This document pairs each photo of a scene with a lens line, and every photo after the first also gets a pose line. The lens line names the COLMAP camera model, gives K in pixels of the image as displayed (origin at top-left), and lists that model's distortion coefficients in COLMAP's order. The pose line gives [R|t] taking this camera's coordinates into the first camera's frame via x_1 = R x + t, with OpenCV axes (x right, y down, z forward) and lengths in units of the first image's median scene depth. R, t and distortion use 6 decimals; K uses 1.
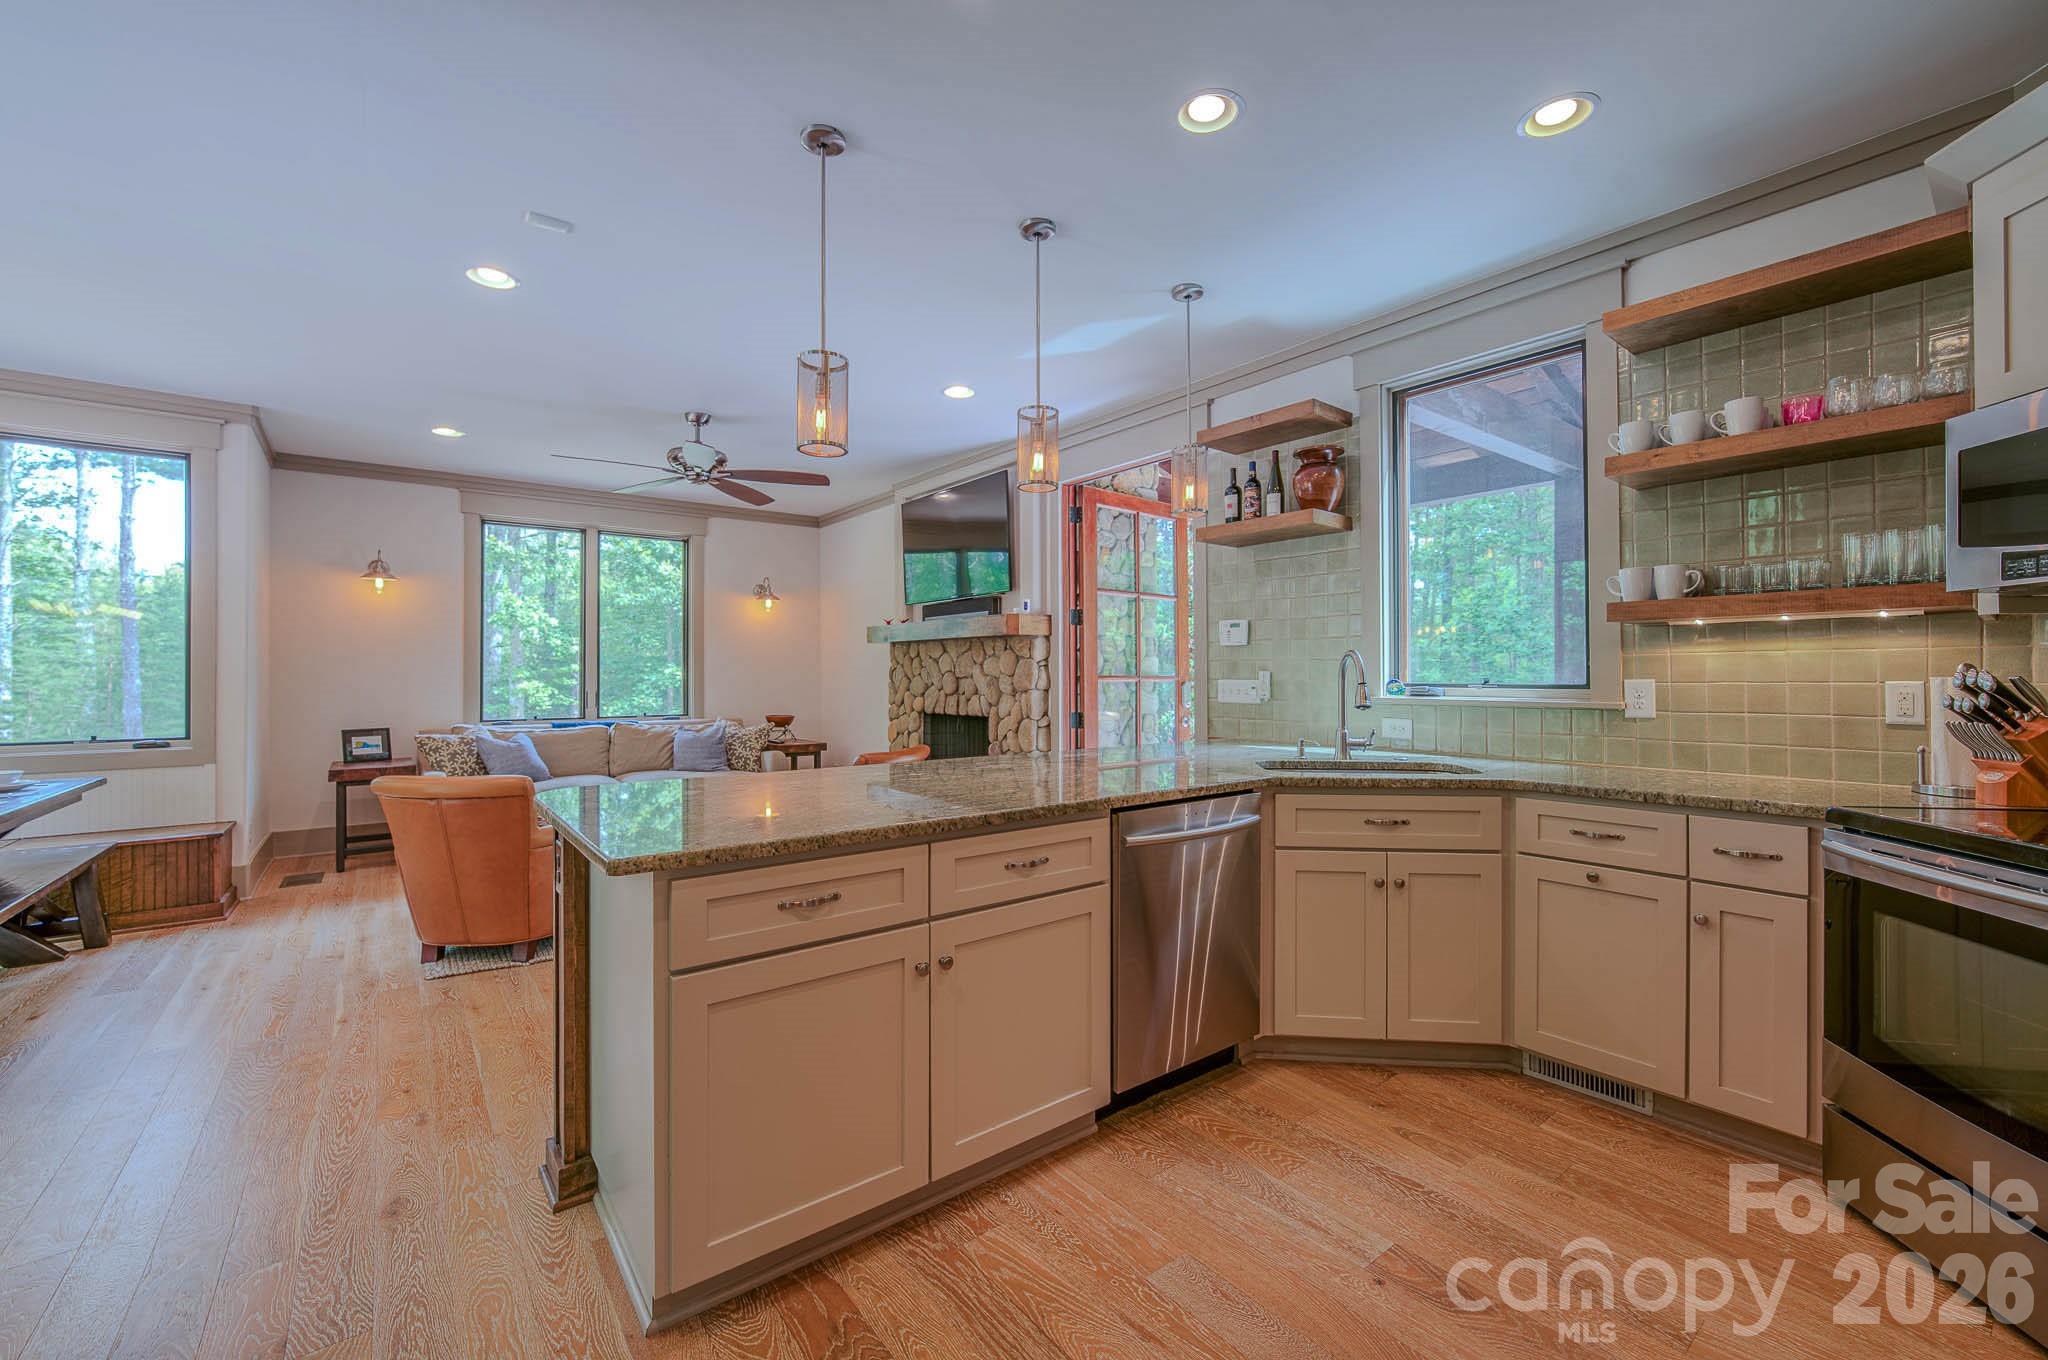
lens RADIAL K [[823.5, 0, 1019.4], [0, 823.5, 671.1], [0, 0, 1]] dist [-0.011424, 0.000209]
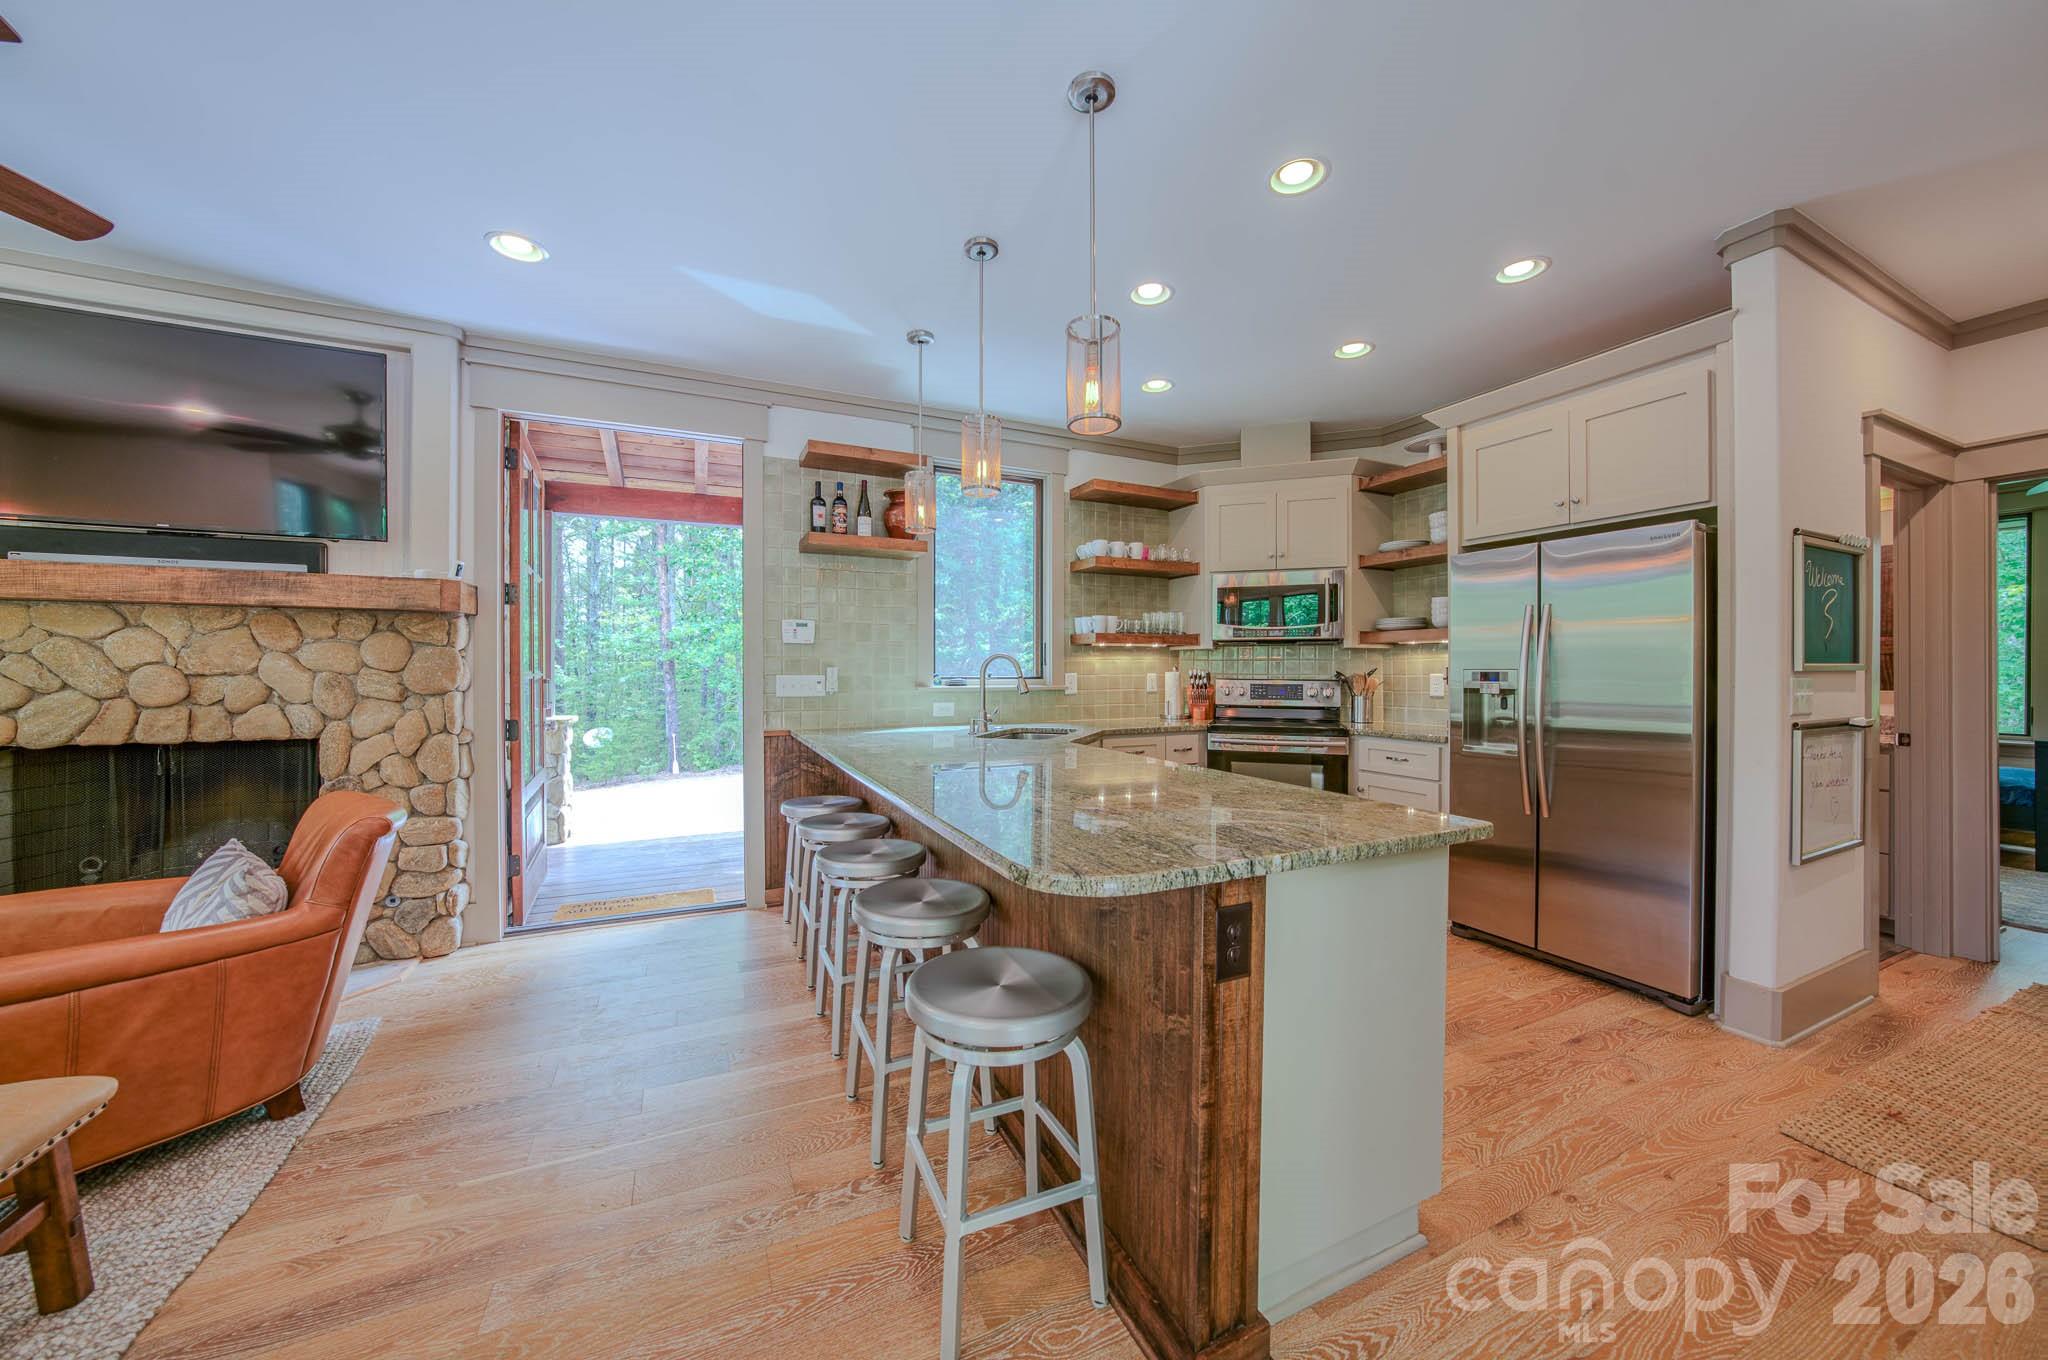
lens RADIAL K [[724.1, 0, 1014.6], [0, 724.1, 667.8], [0, 0, 1]] dist [-0.030373, 0.007357]
pose [[0.215716, 0.005582, 0.976440, -0.813703], [-0.005218, 0.999976, -0.004564, 0.005000], [-0.976442, -0.004110, 0.215740, 0.706024]]
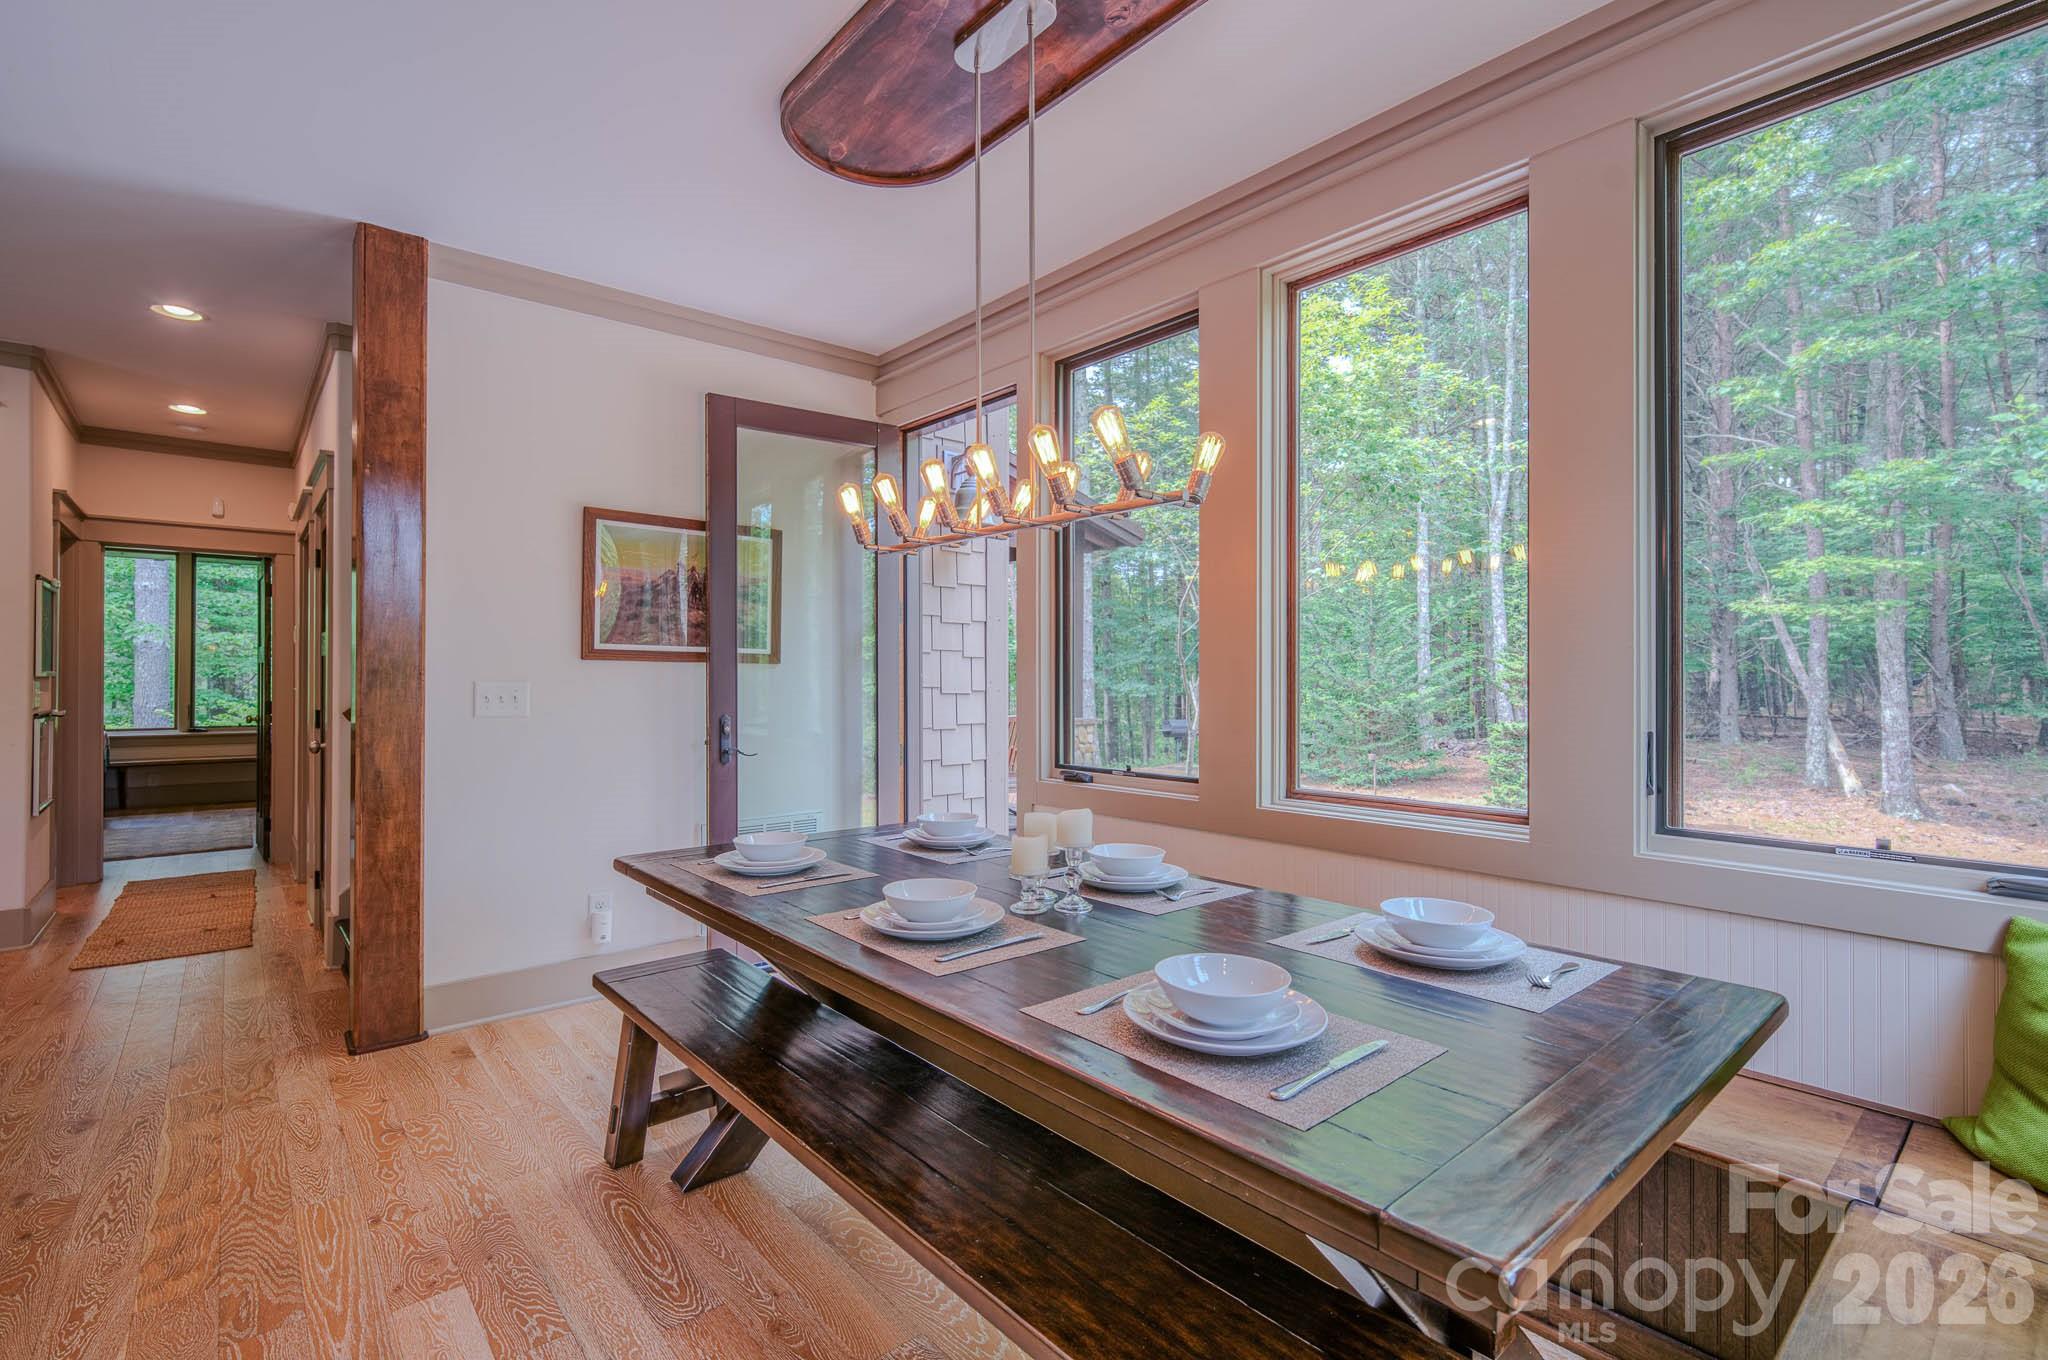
lens RADIAL K [[928.2, 0, 983.3], [0, 928.2, 680.2], [0, 0, 1]] dist [0.003131, 0.000592]
pose [[-0.999075, -0.002112, -0.042955, -1.279961], [-0.001979, 0.999993, -0.003131, 0.007390], [0.042961, -0.003043, -0.999072, 1.562013]]
